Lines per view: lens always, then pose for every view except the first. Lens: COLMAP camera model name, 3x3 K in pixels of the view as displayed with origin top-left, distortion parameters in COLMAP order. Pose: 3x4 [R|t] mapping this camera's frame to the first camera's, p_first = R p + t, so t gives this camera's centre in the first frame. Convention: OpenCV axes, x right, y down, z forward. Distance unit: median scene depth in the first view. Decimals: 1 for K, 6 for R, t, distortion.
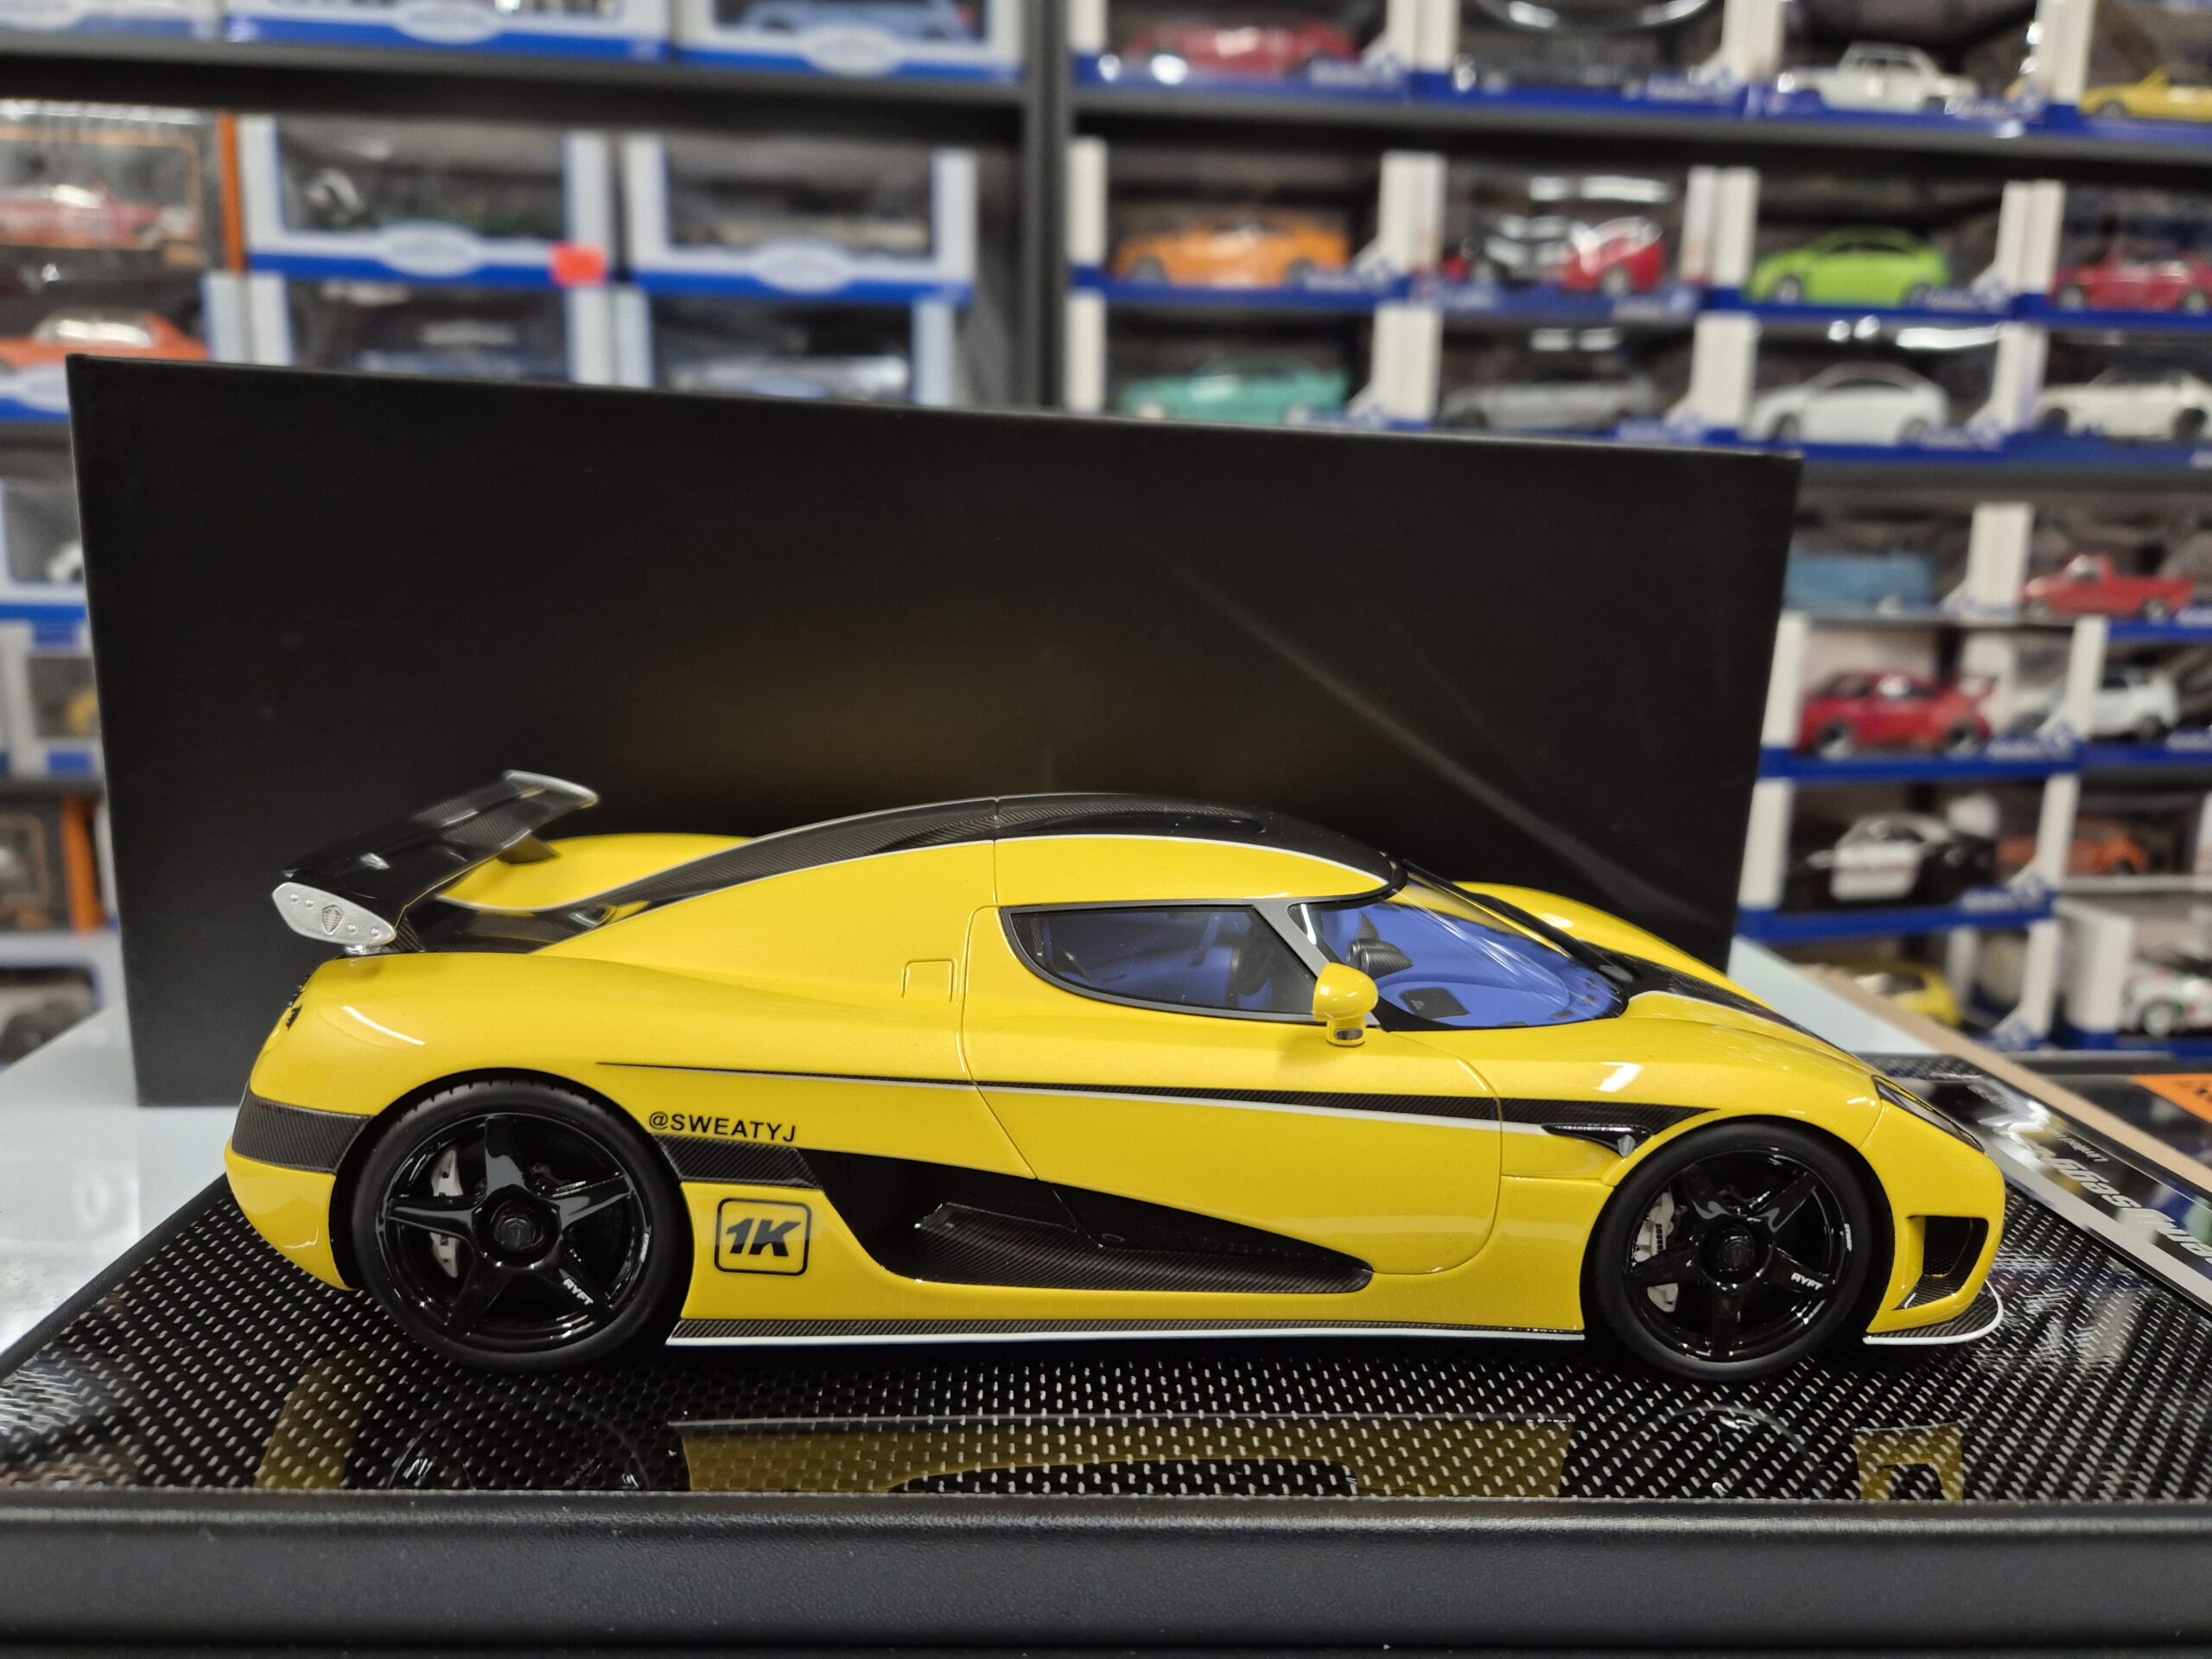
lens RADIAL K [[1576.6, 0, 1106.0], [0, 1576.6, 829.5], [0, 0, 1]] dist [-0.042769, -0.001594]
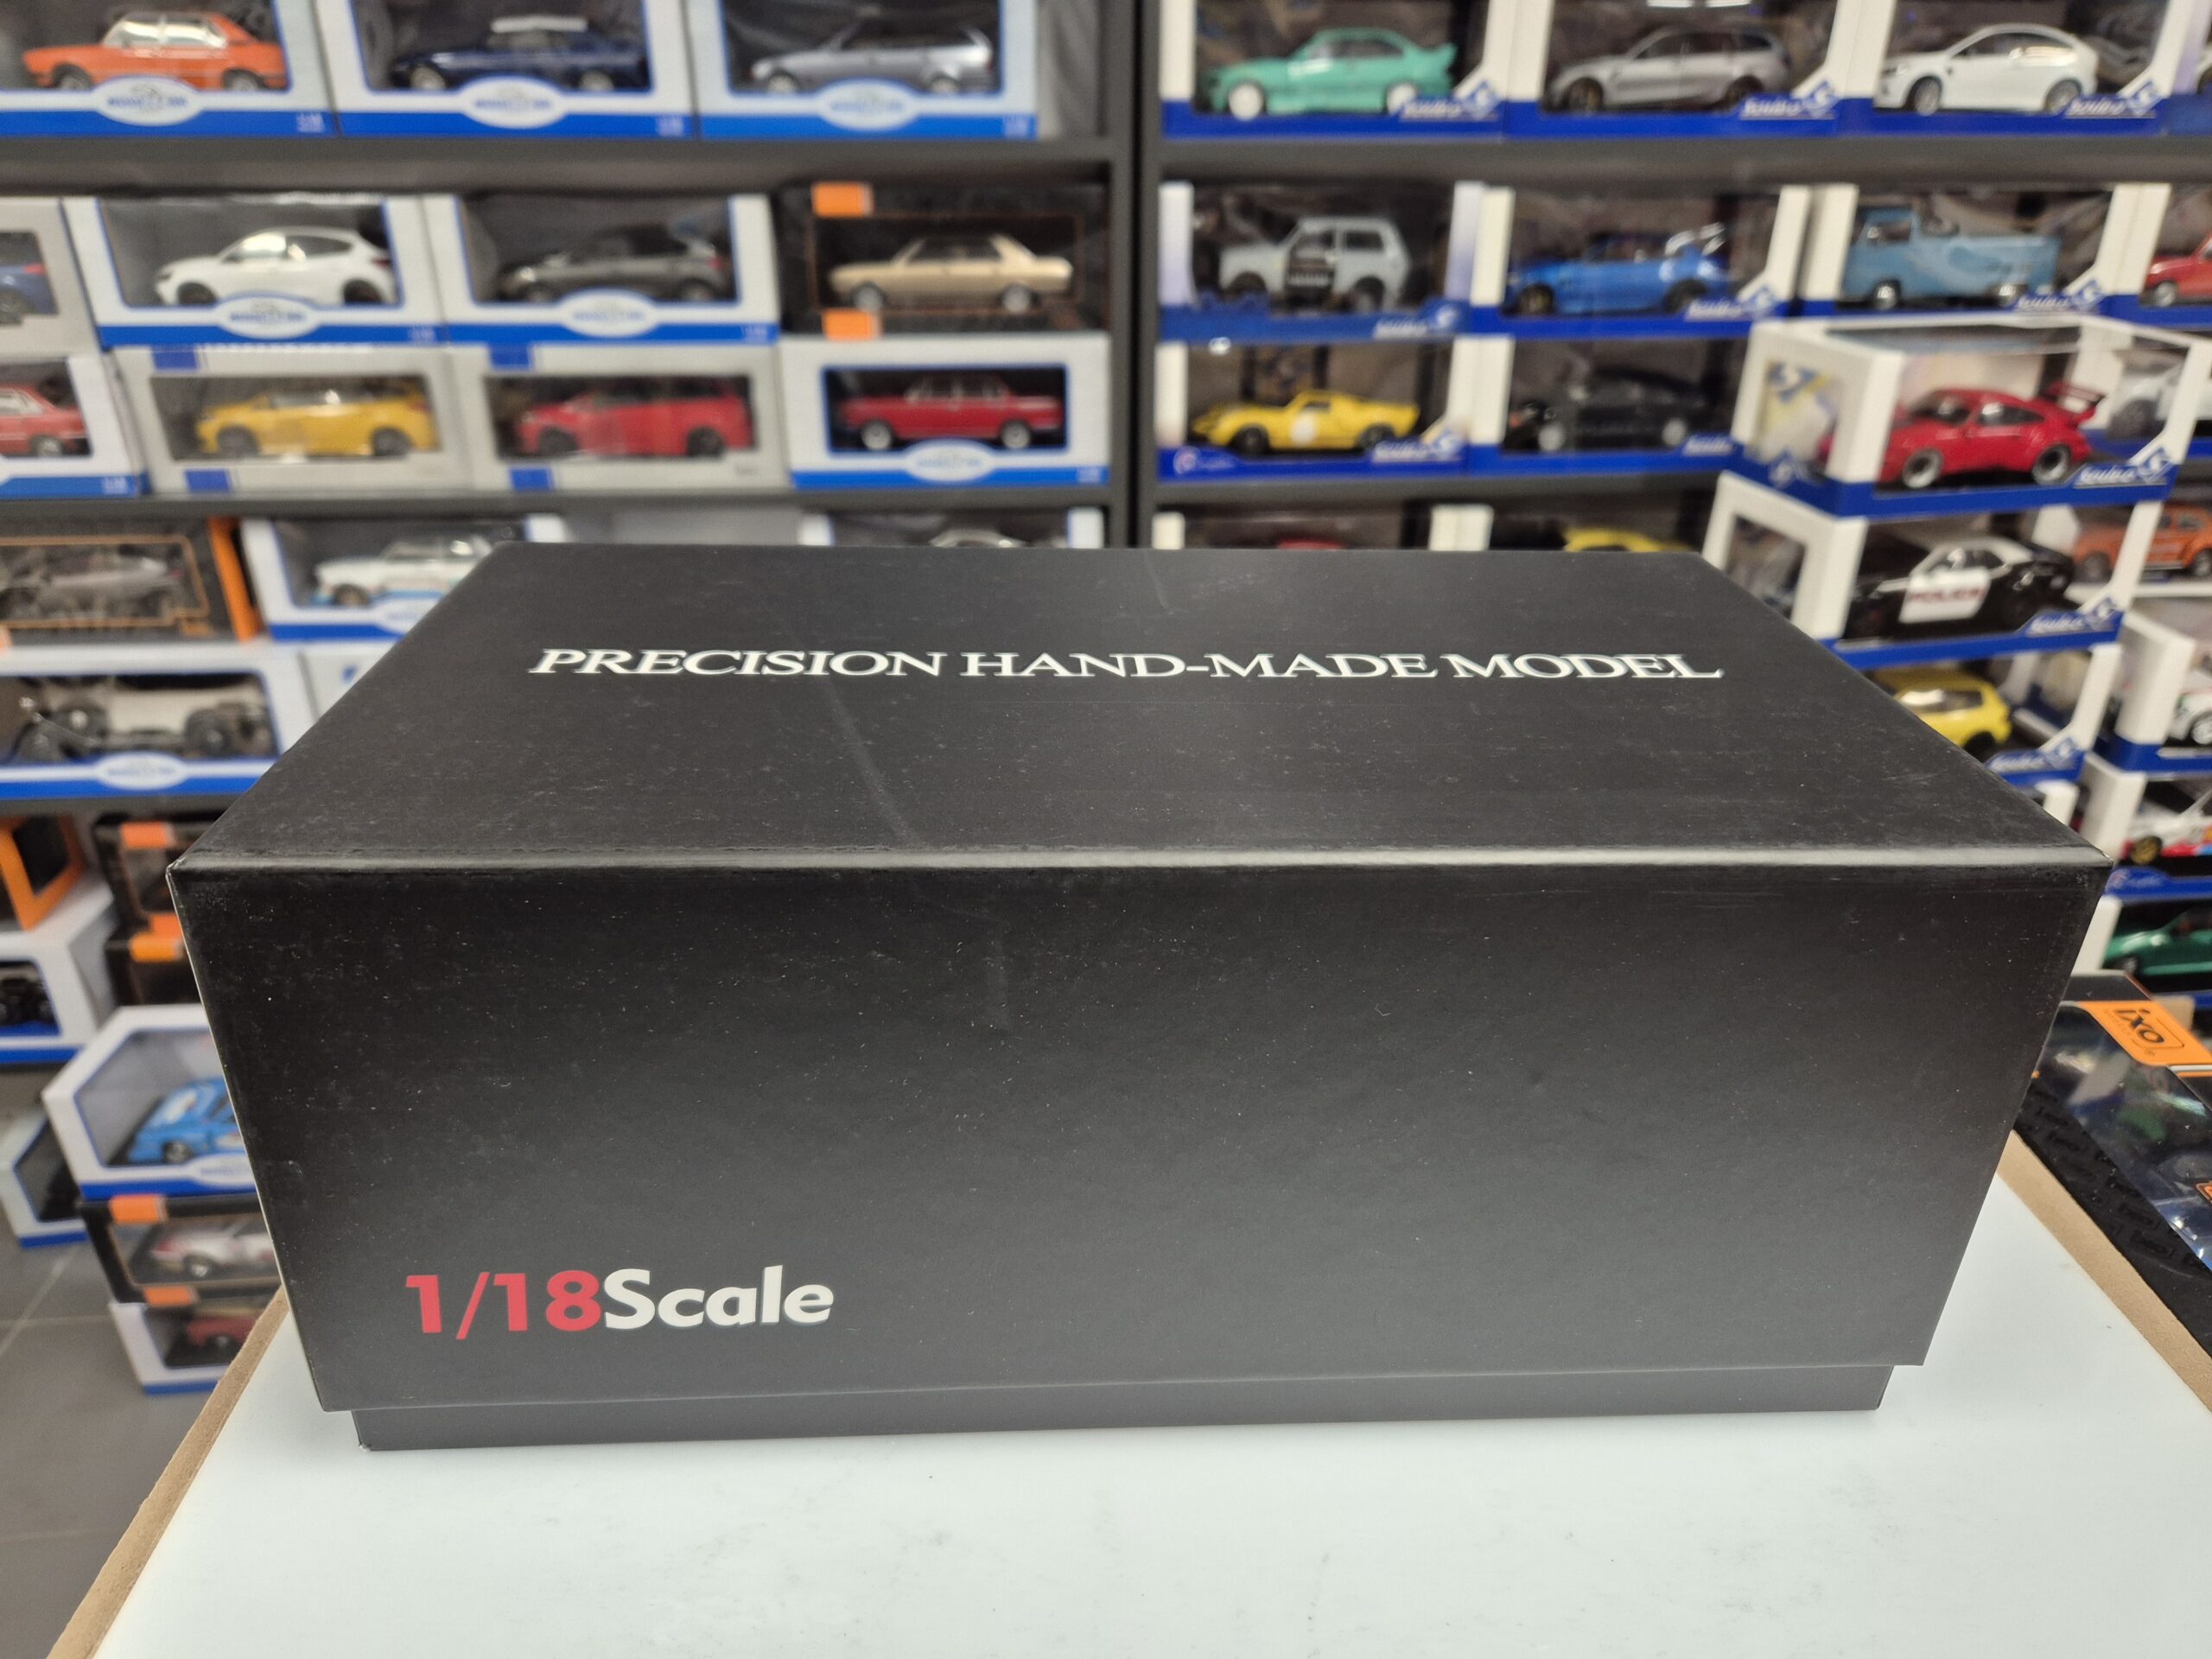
lens RADIAL K [[1531.6, 0, 1106.0], [0, 1531.6, 829.5], [0, 0, 1]] dist [-0.002960, -0.056239]
pose [[0.998425, 0.012482, -0.054688, 0.001394], [0.004434, 0.954317, 0.298764, -0.123250], [0.055919, -0.298536, 0.952759, -0.022714]]
